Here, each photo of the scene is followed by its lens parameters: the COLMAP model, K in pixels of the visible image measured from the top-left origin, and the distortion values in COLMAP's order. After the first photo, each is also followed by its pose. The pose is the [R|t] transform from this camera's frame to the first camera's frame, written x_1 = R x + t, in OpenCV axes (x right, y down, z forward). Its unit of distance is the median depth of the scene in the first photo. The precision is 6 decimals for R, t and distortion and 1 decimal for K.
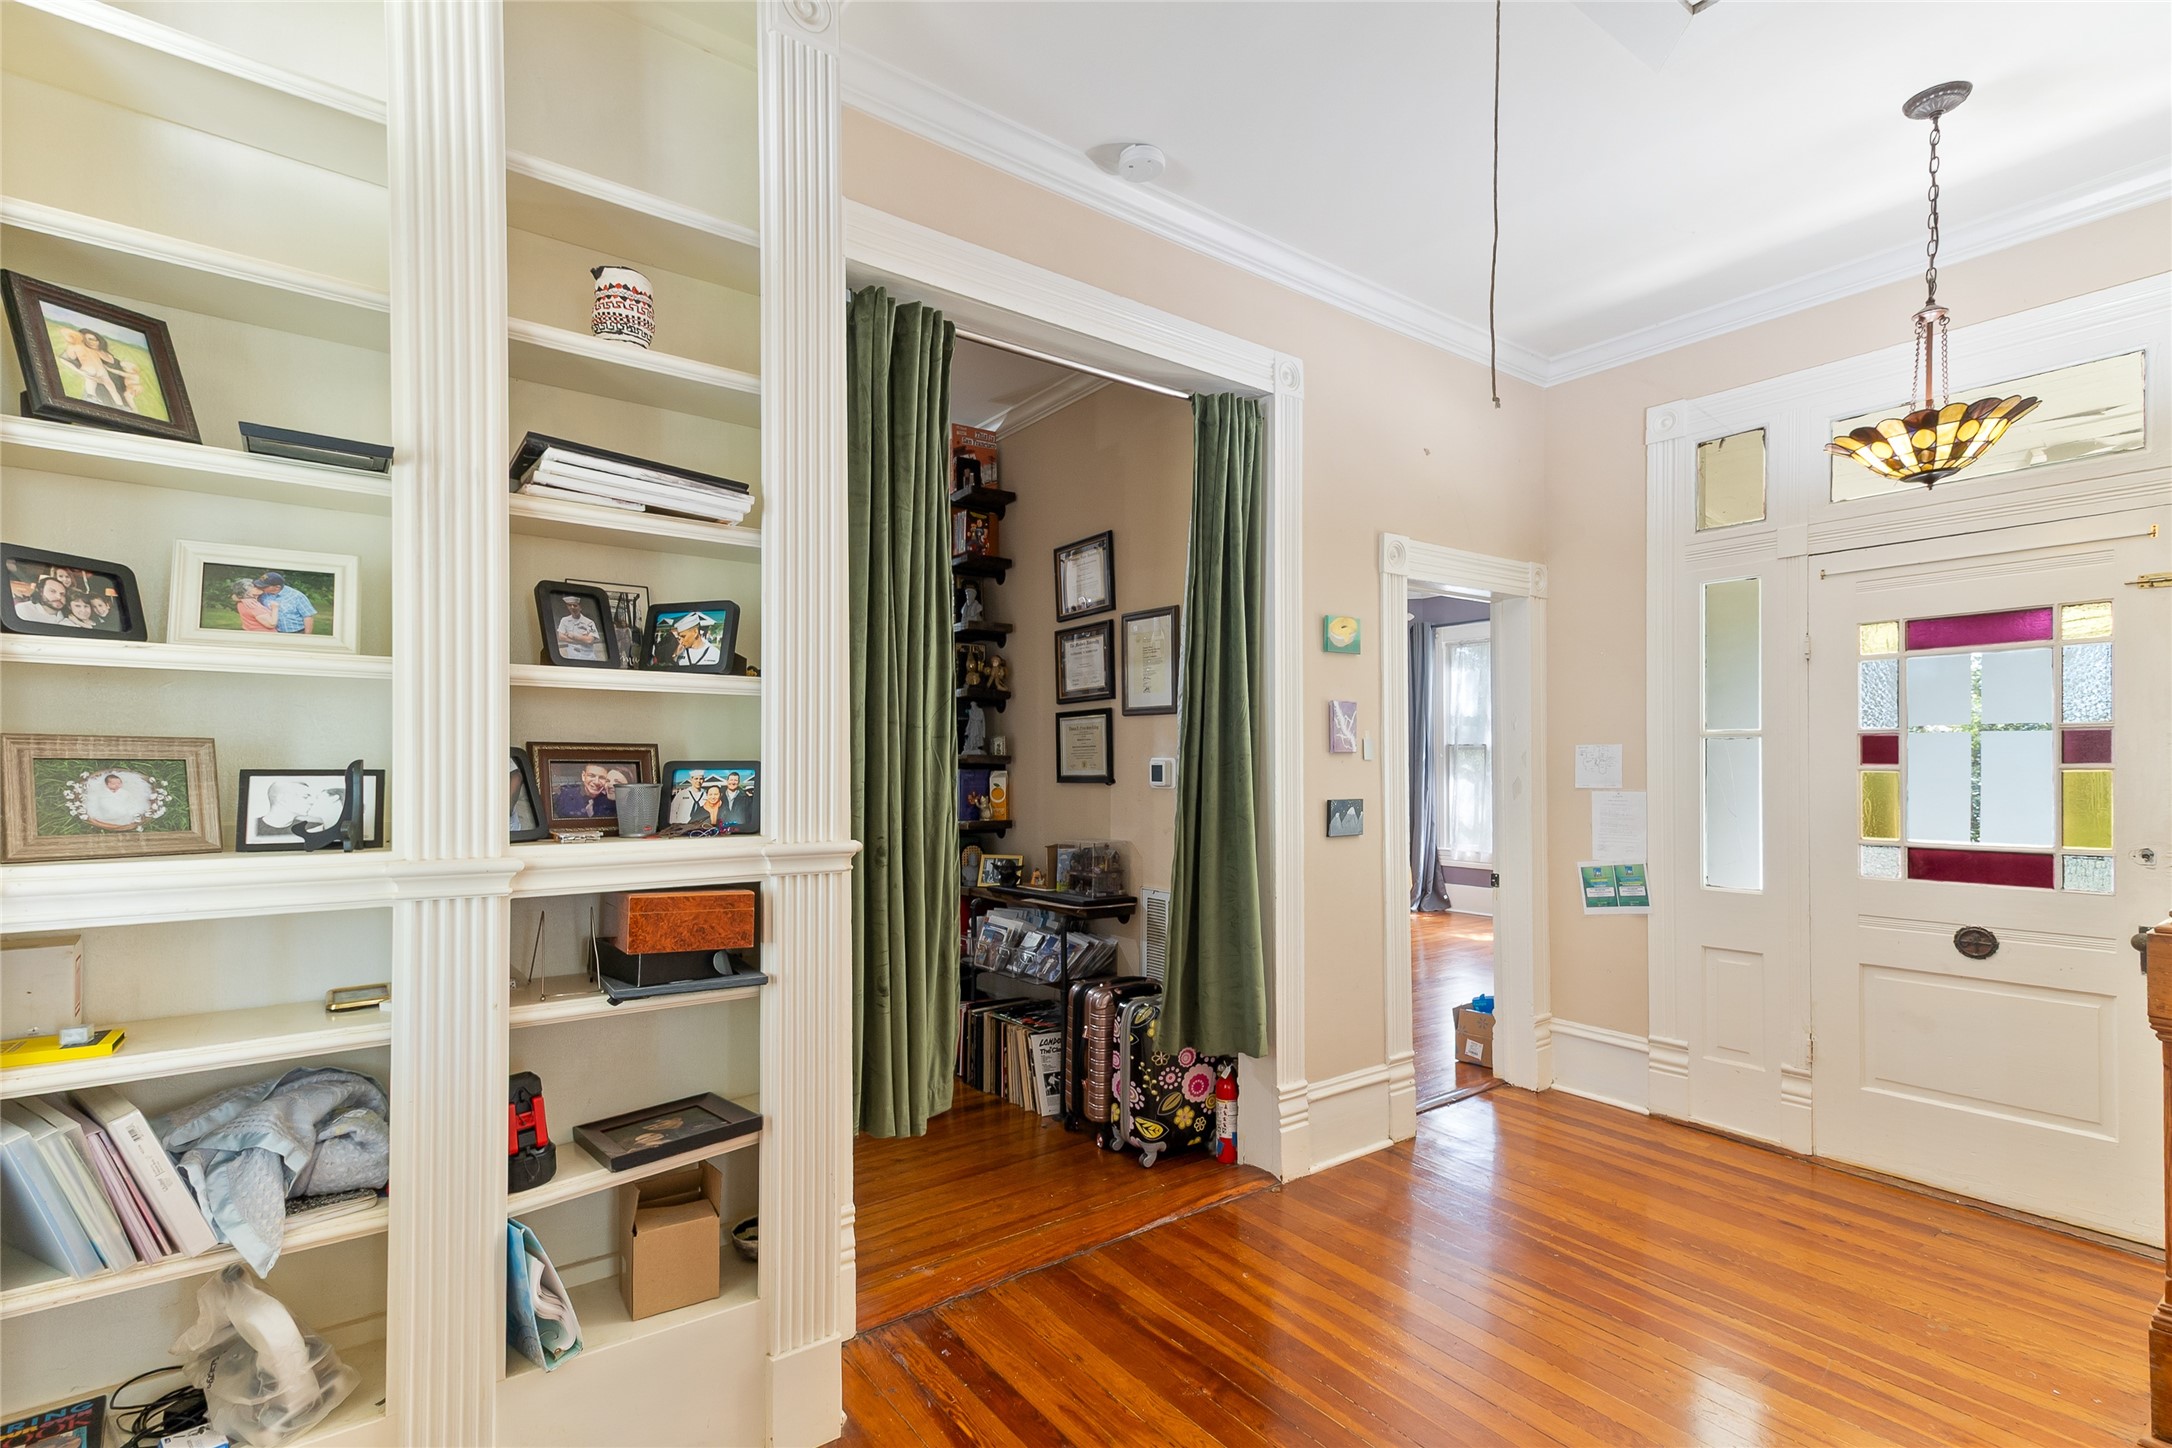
lens RADIAL K [[1018.7, 0, 1087.7], [0, 1018.7, 740.7], [0, 0, 1]] dist [0.000085, 0.000001]
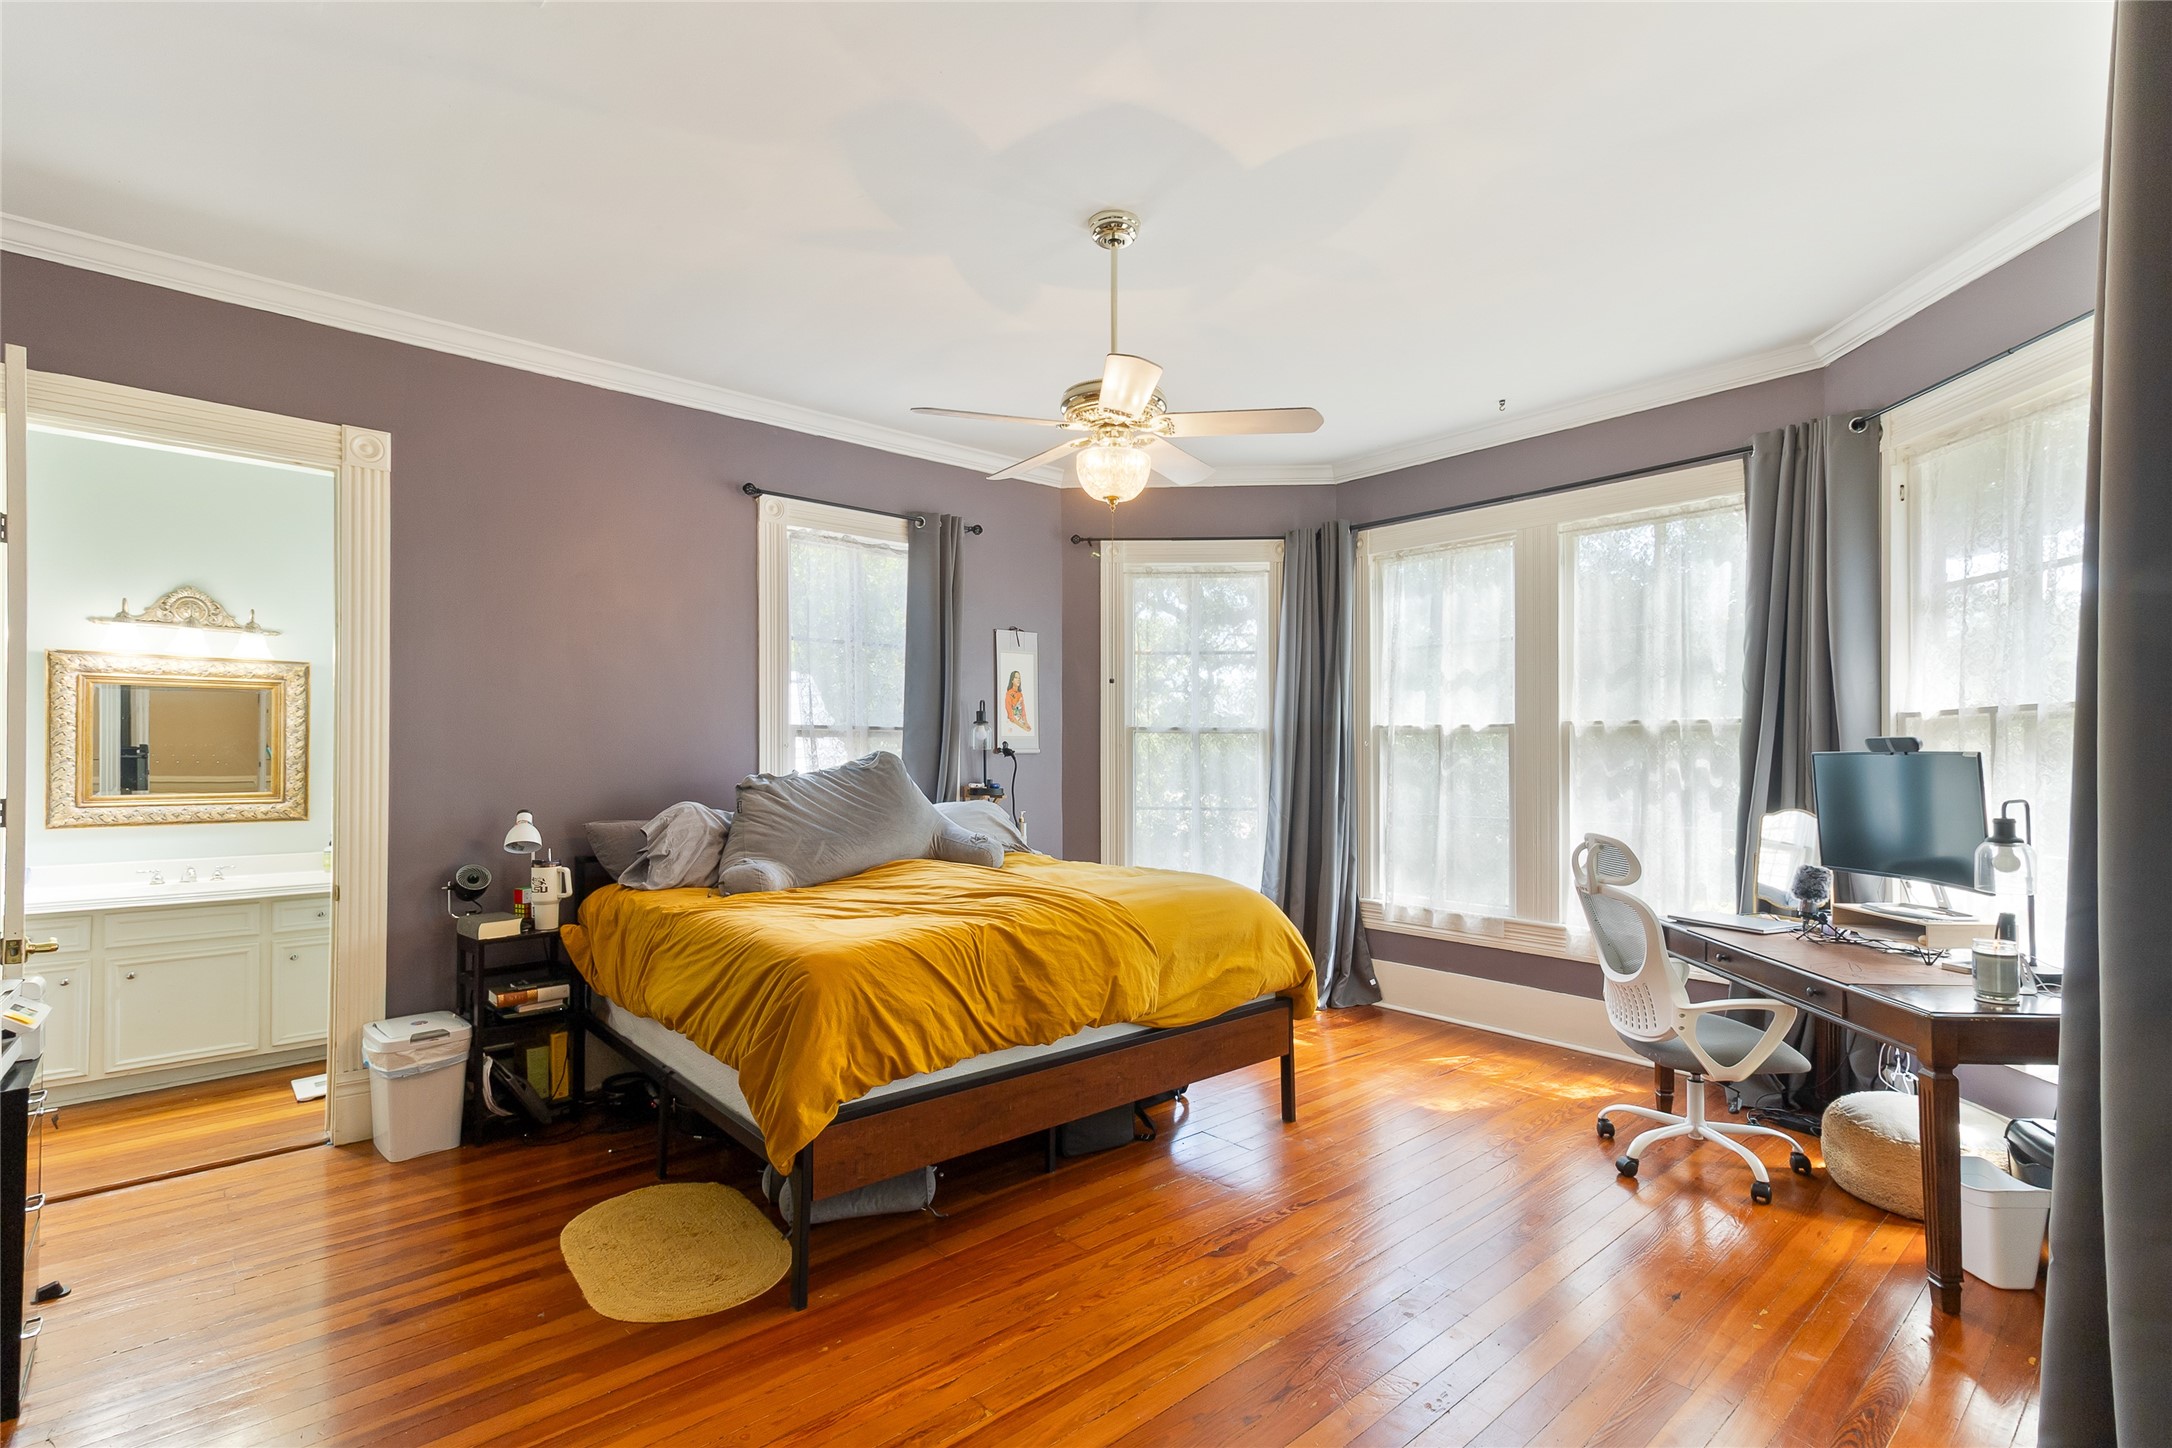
lens RADIAL K [[1018.7, 0, 1086.5], [0, 1018.7, 731.6], [0, 0, 1]] dist [0.000085, 0.000001]
pose [[0.996192, 0.001991, 0.087165, 0.133454], [-0.002226, 0.999994, 0.002607, 0.006313], [-0.087159, -0.002792, 0.996191, 0.425165]]
